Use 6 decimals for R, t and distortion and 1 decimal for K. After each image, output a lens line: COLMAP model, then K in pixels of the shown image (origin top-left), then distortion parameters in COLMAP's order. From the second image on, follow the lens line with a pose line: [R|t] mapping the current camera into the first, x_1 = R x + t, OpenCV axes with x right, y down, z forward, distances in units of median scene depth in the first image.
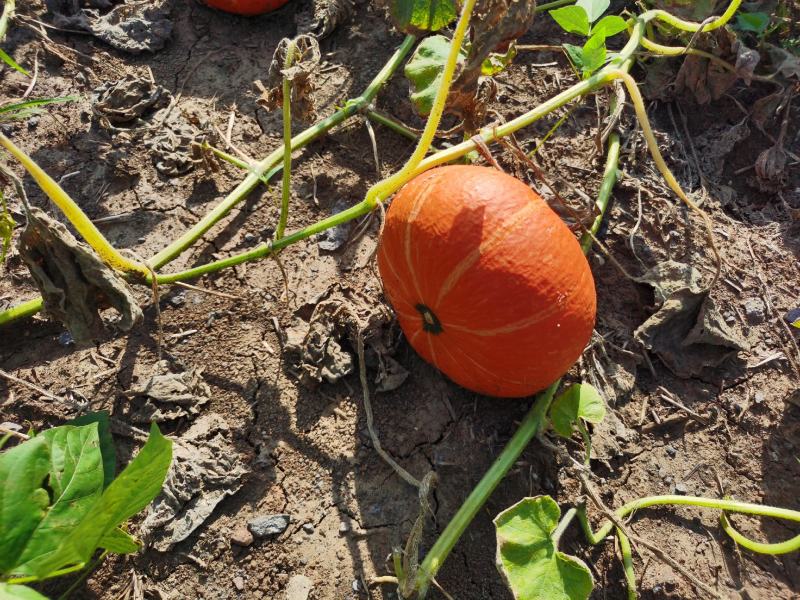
lens RADIAL K [[579.5, 0, 398.8], [0, 579.5, 299.8], [0, 0, 1]] dist [-0.007160, -0.004243]
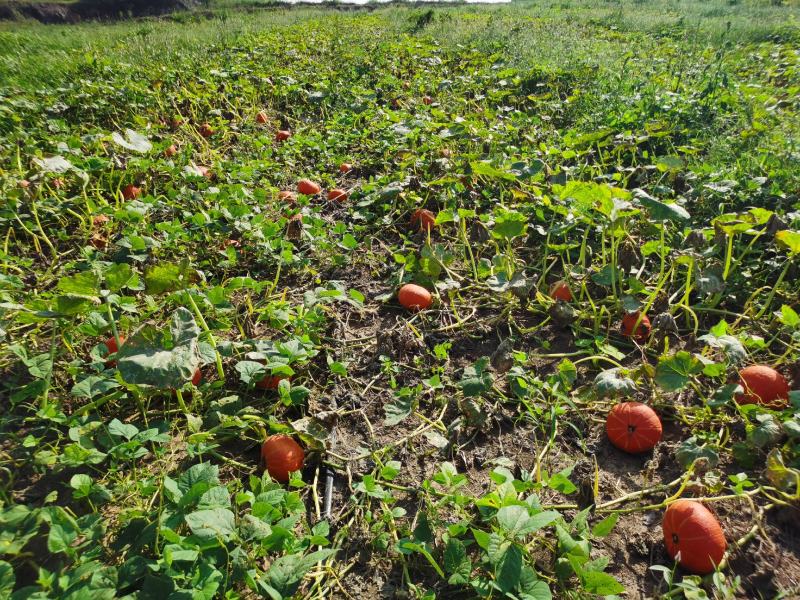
lens RADIAL K [[579.5, 0, 400.1], [0, 579.5, 298.7], [0, 0, 1]] dist [-0.007160, -0.004243]
pose [[0.855812, 0.138882, -0.498294, 0.140890], [-0.427869, 0.731413, -0.531002, 1.340309], [0.290712, 0.667643, 0.685375, -2.534045]]
